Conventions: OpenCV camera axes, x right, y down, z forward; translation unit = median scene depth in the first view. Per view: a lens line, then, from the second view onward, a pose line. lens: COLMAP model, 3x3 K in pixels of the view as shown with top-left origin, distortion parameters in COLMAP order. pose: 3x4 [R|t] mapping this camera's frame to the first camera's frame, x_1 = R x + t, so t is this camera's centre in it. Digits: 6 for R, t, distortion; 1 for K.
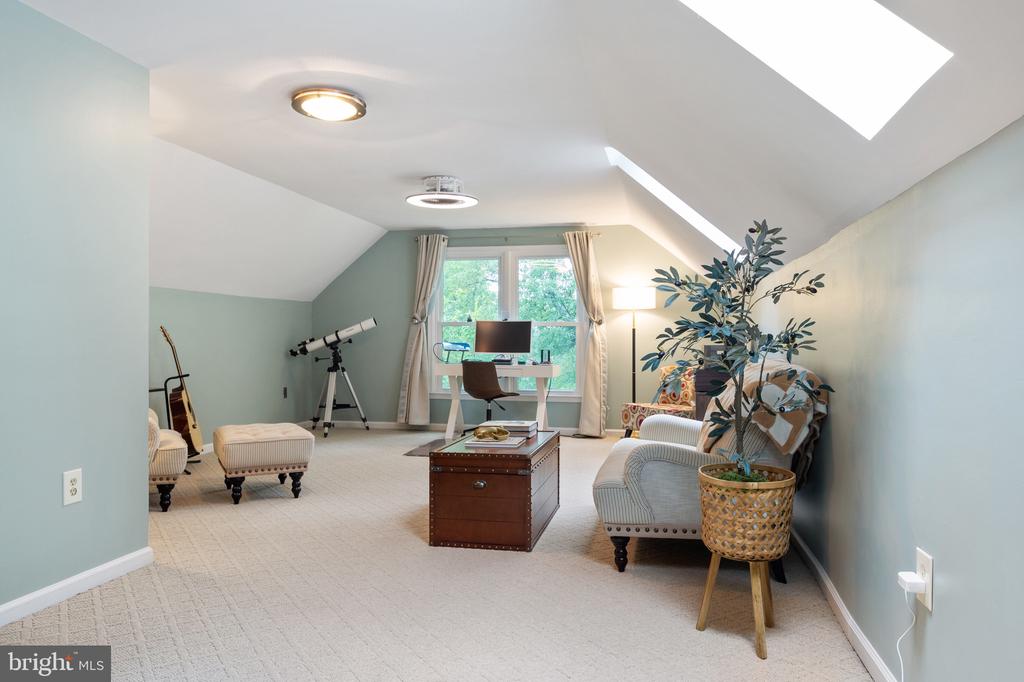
lens RADIAL K [[662.1, 0, 510.4], [0, 662.1, 340.7], [0, 0, 1]] dist [-0.002376, -0.000055]
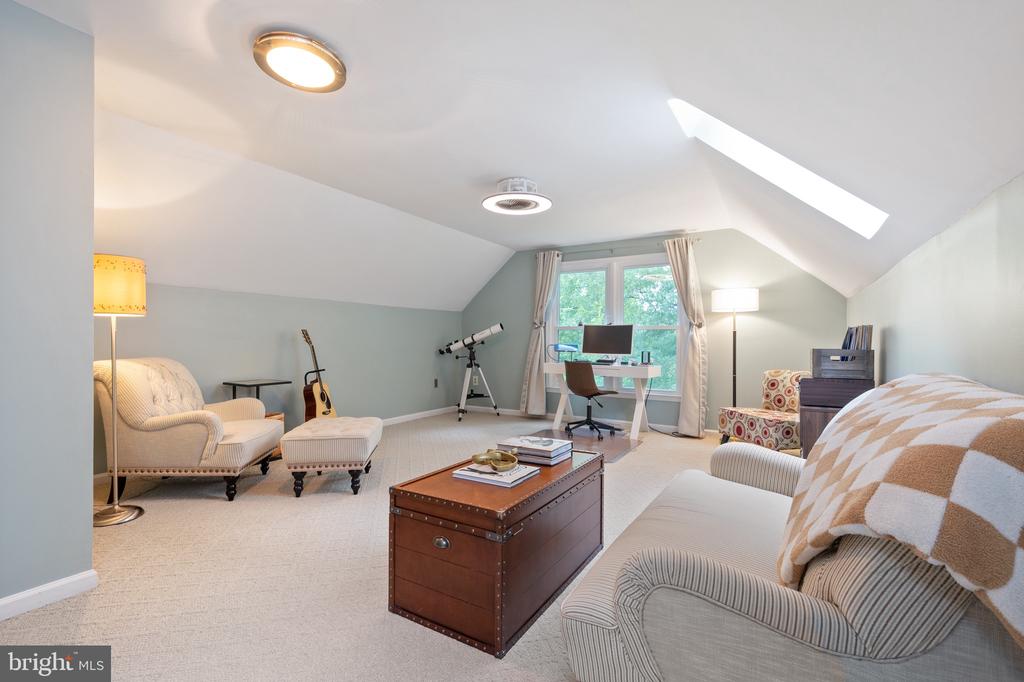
lens RADIAL K [[456.2, 0, 516.5], [0, 456.2, 343.7], [0, 0, 1]] dist [0.002503, -0.000231]
pose [[0.953882, 0.004997, -0.300139, 0.075558], [-0.004547, 0.999987, 0.002198, 0.000339], [0.300146, -0.000732, 0.953893, 0.234446]]
